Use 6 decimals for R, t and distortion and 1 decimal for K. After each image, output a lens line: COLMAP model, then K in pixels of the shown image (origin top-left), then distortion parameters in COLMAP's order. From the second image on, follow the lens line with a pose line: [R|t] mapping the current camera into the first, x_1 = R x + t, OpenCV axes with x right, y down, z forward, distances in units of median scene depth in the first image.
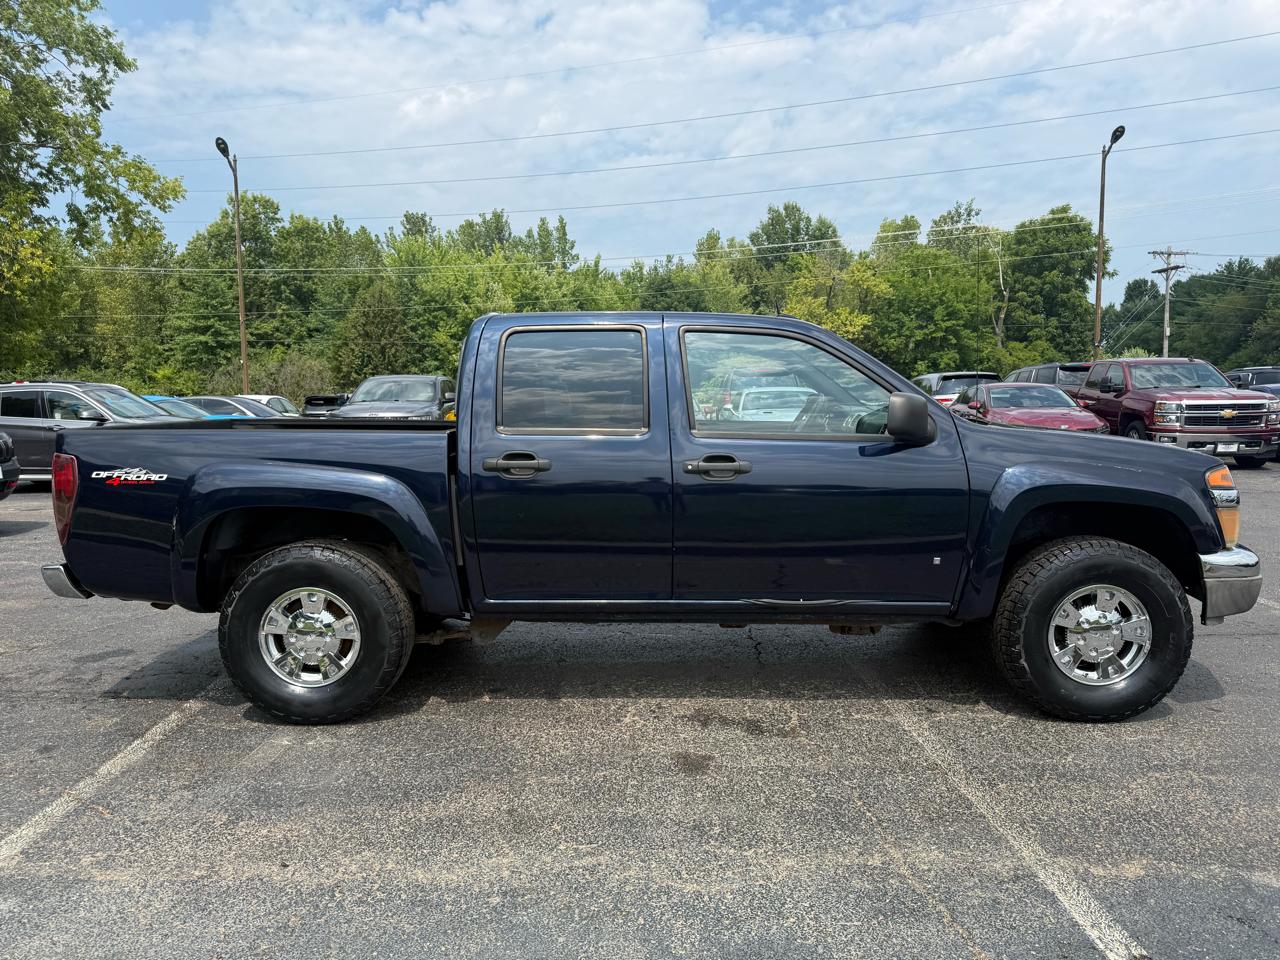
lens RADIAL K [[909.4, 0, 629.1], [0, 909.4, 482.6], [0, 0, 1]] dist [0.022572, -0.028928]
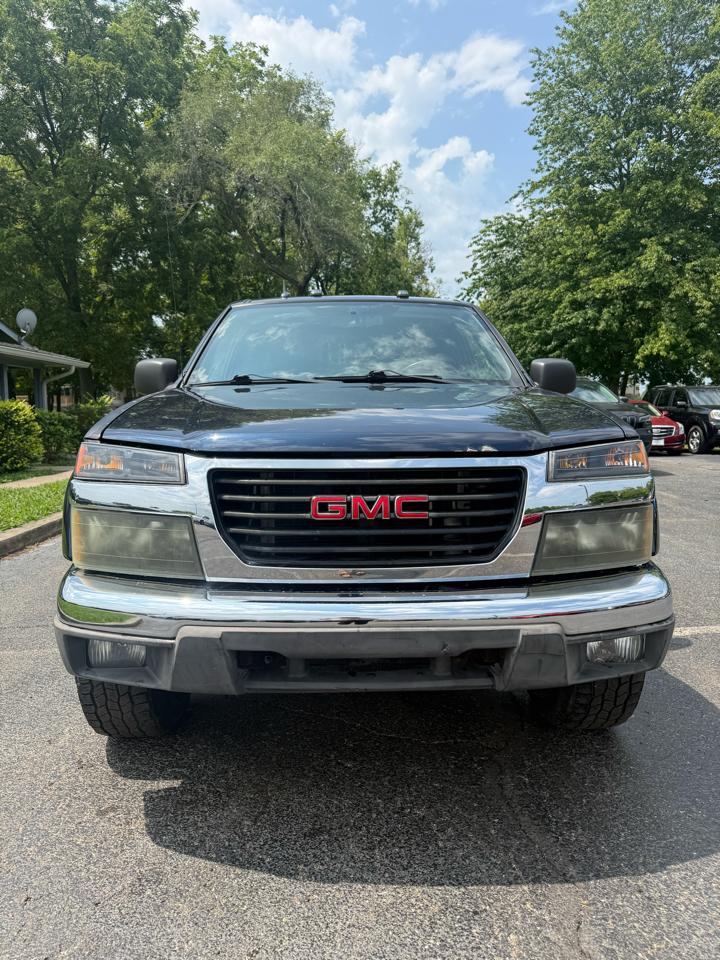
lens RADIAL K [[682.0, 0, 355.1], [0, 682.0, 477.8], [0, 0, 1]] dist [0.022572, -0.028928]
pose [[0.041676, 0.114595, -0.992538, 0.146301], [-0.094457, 0.989403, 0.110267, -0.008279], [0.994656, 0.089157, 0.052058, 0.148404]]
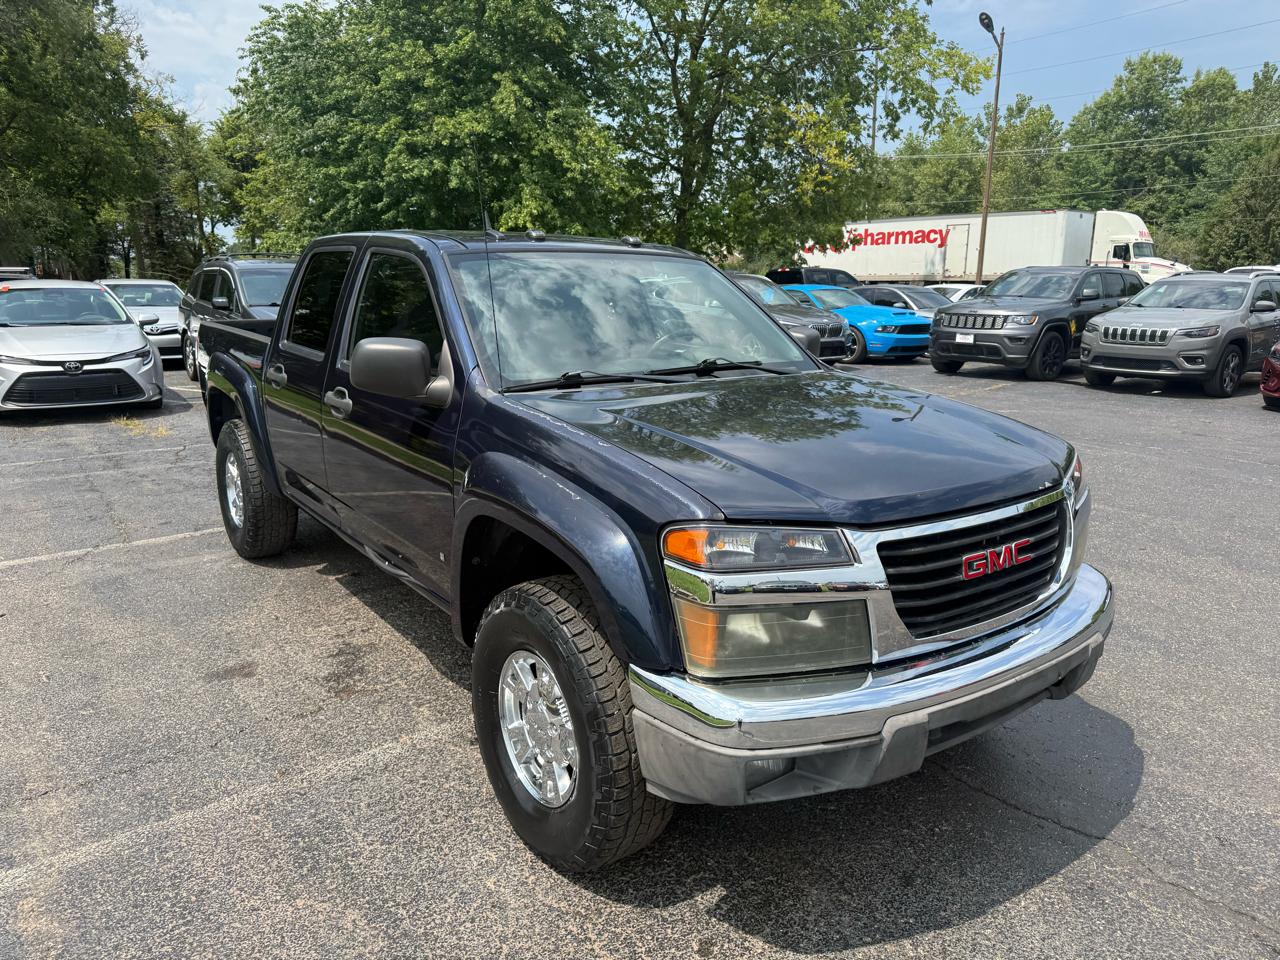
lens RADIAL K [[909.4, 0, 637.7], [0, 909.4, 468.2], [0, 0, 1]] dist [0.022572, -0.028928]
pose [[0.607041, 0.185694, -0.772670, 0.130287], [-0.098329, 0.982395, 0.158845, -0.016415], [0.788564, -0.020449, 0.614613, 0.082315]]
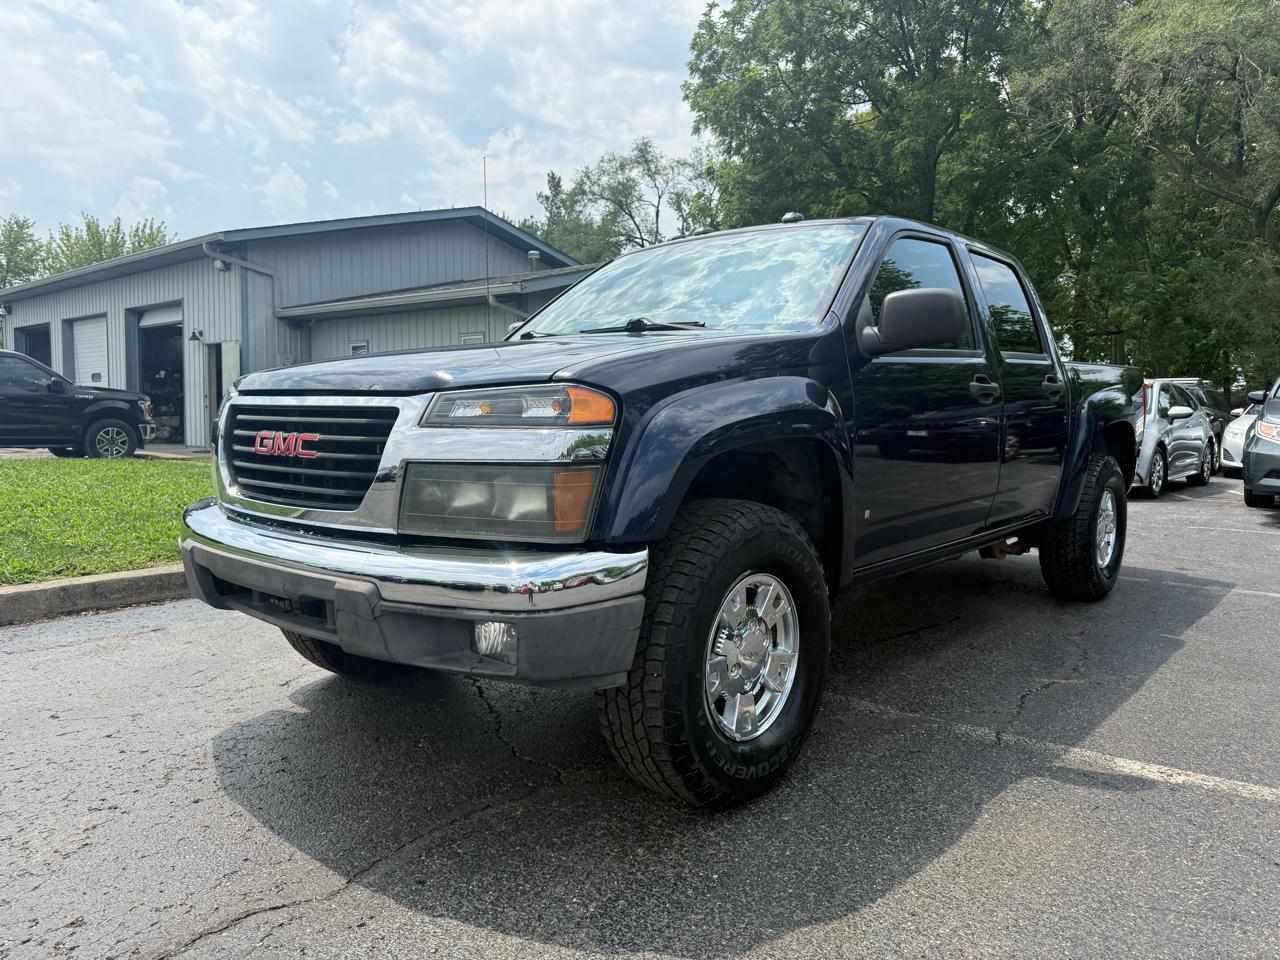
lens RADIAL K [[909.4, 0, 640.4], [0, 909.4, 447.4], [0, 0, 1]] dist [0.022572, -0.028928]
pose [[-0.641279, 0.043196, -0.766091, 0.130368], [-0.078277, 0.989522, 0.121318, -0.011090], [0.763305, 0.137766, -0.631179, 0.223291]]
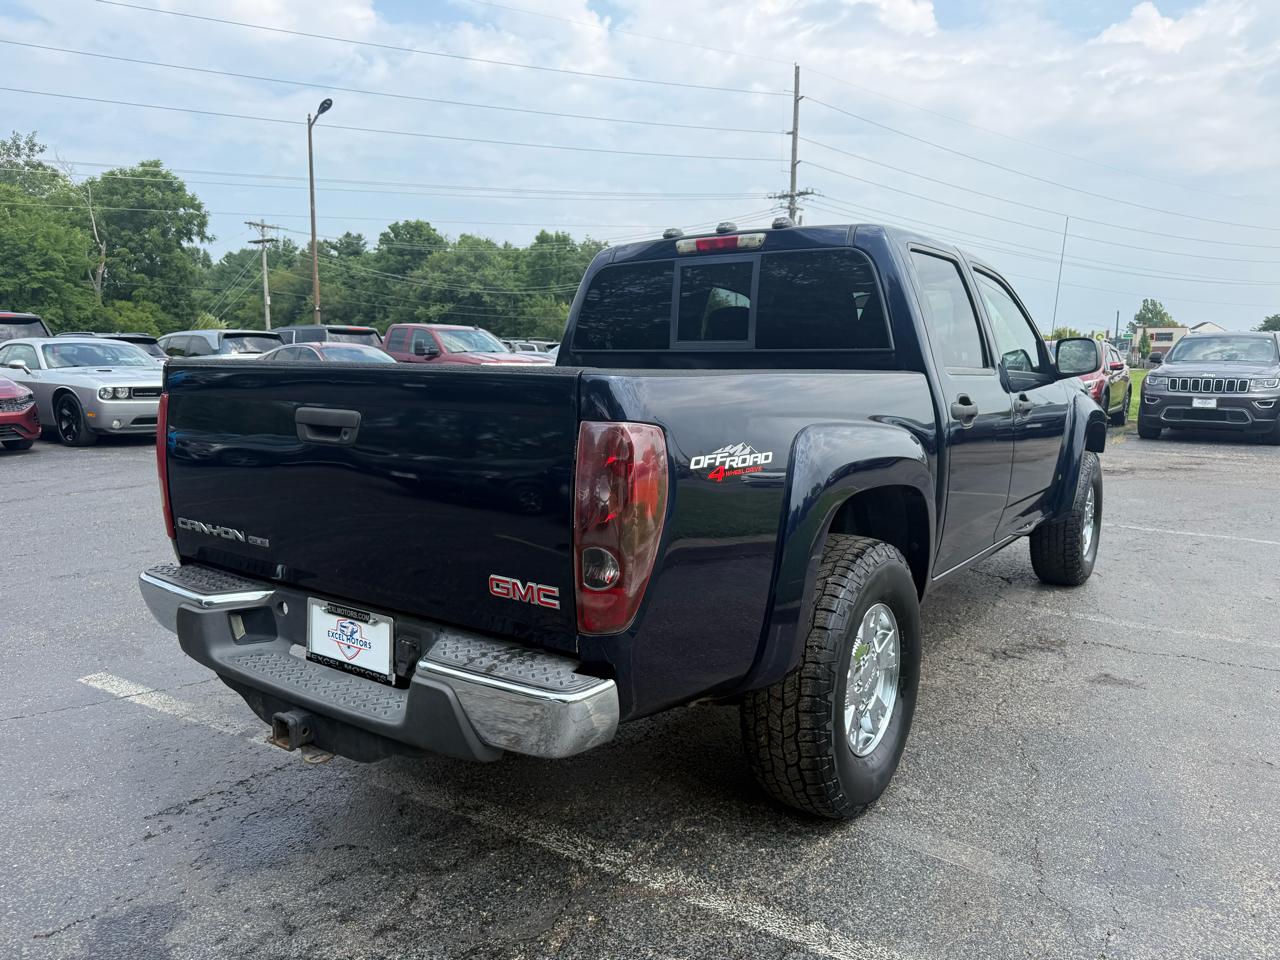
lens RADIAL K [[909.4, 0, 638.2], [0, 909.4, 482.6], [0, 0, 1]] dist [0.022572, -0.028928]
pose [[0.562183, -0.097044, 0.821299, -0.125940], [0.066877, 0.995174, 0.071811, -0.004389], [-0.824304, 0.014555, 0.565960, 0.097061]]
